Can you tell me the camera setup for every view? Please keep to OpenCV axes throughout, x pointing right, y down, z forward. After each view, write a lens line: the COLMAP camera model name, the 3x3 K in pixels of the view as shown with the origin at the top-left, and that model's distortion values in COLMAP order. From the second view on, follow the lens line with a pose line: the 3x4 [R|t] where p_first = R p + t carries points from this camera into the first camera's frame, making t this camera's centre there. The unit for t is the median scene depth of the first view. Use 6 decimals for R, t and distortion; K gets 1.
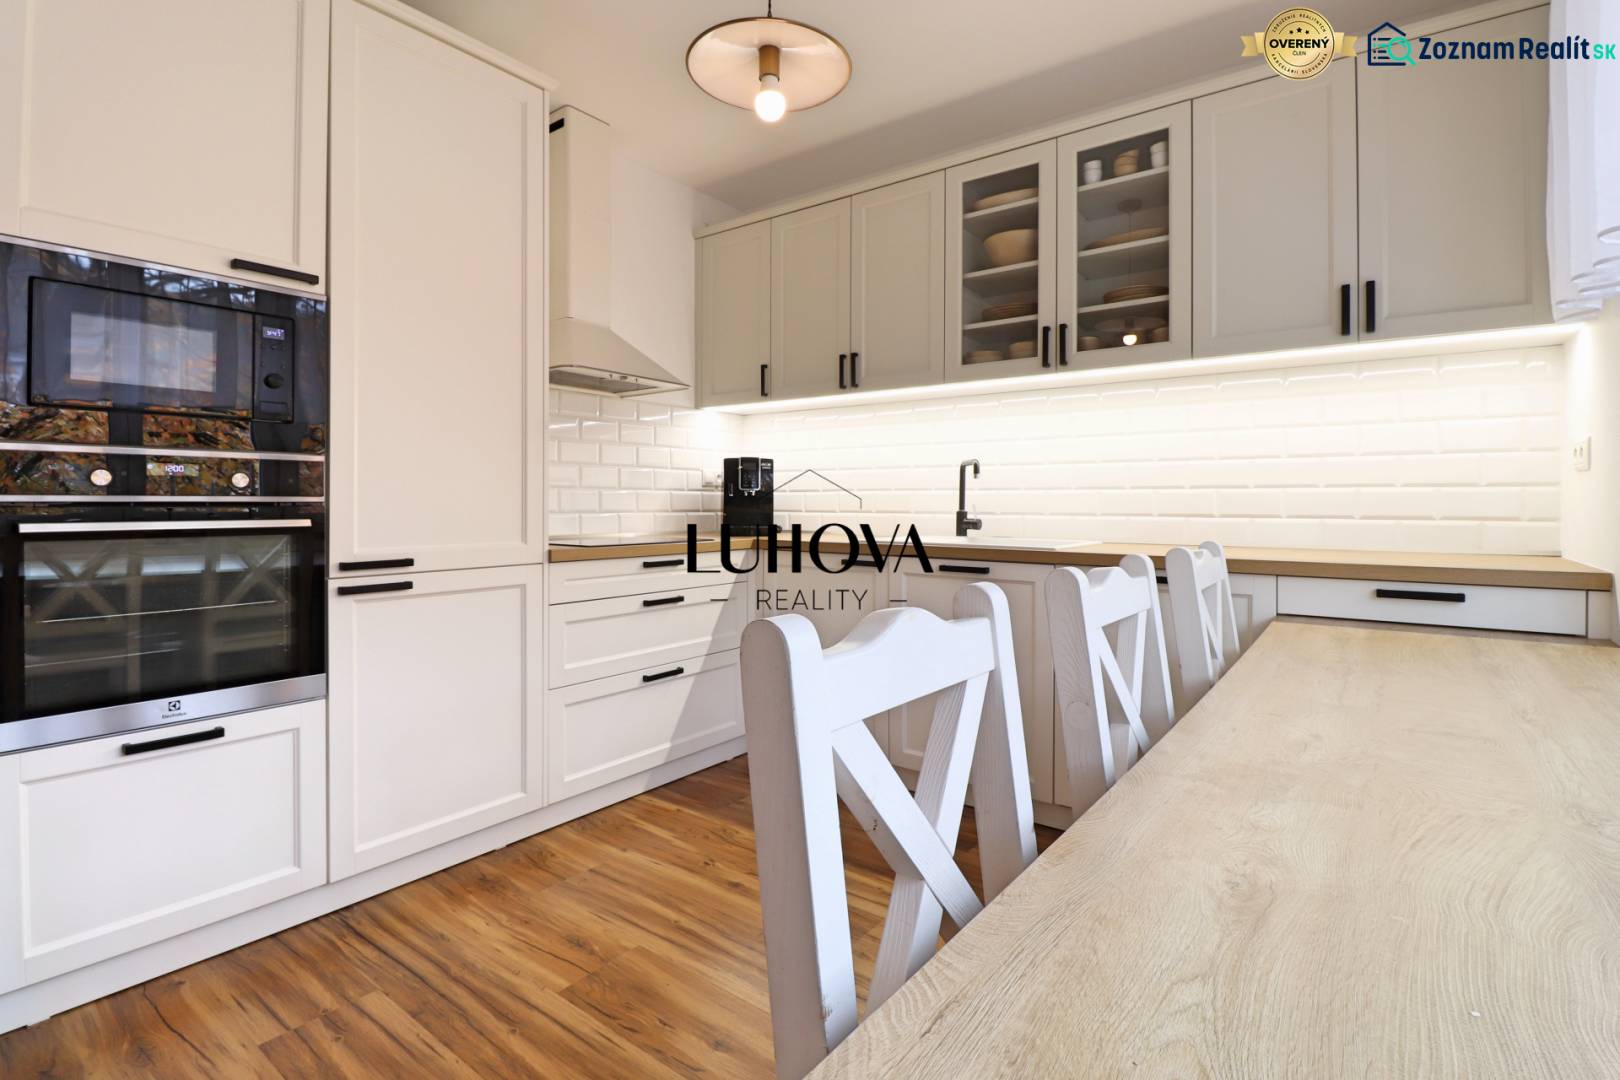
lens RADIAL K [[760.7, 0, 813.0], [0, 760.7, 502.9], [0, 0, 1]] dist [-0.002536, -0.013419]
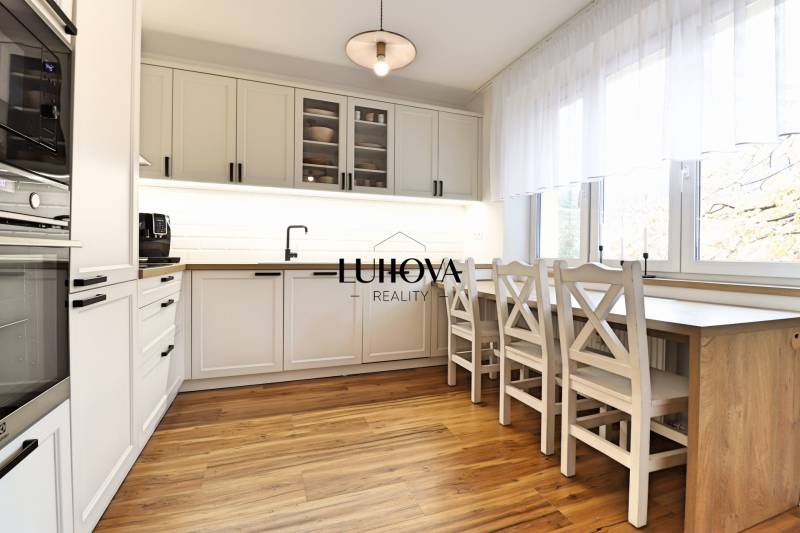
lens RADIAL K [[370.0, 0, 404.0], [0, 370.0, 259.0], [0, 0, 1]] dist [-0.019856, -0.000386]
pose [[0.536791, -0.006078, 0.843694, -0.659865], [-0.008260, 0.999888, 0.012458, 0.030095], [-0.843675, -0.013656, 0.536680, 0.227329]]
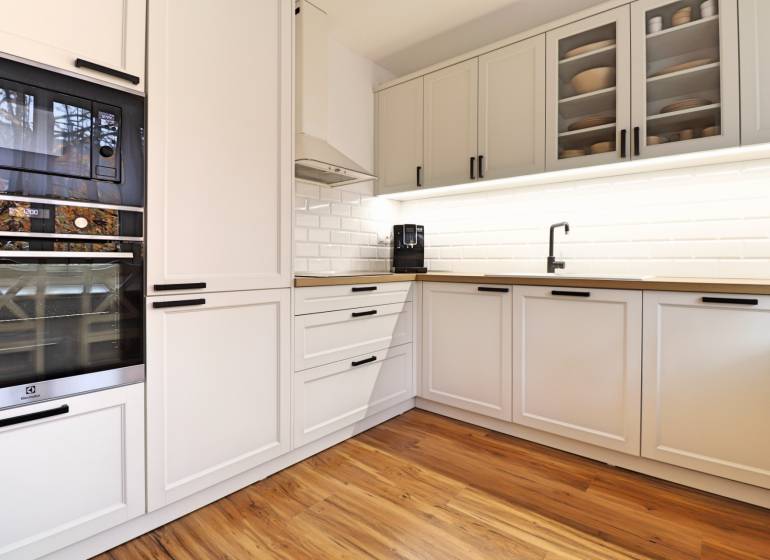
lens RADIAL K [[393.3, 0, 386.5], [0, 393.3, 262.2], [0, 0, 1]] dist [0.001318, -0.014987]
pose [[0.998456, 0.001447, -0.055532, -0.125101], [-0.001424, 0.999999, 0.000455, 0.028885], [0.055532, -0.000375, 0.998457, 0.240009]]
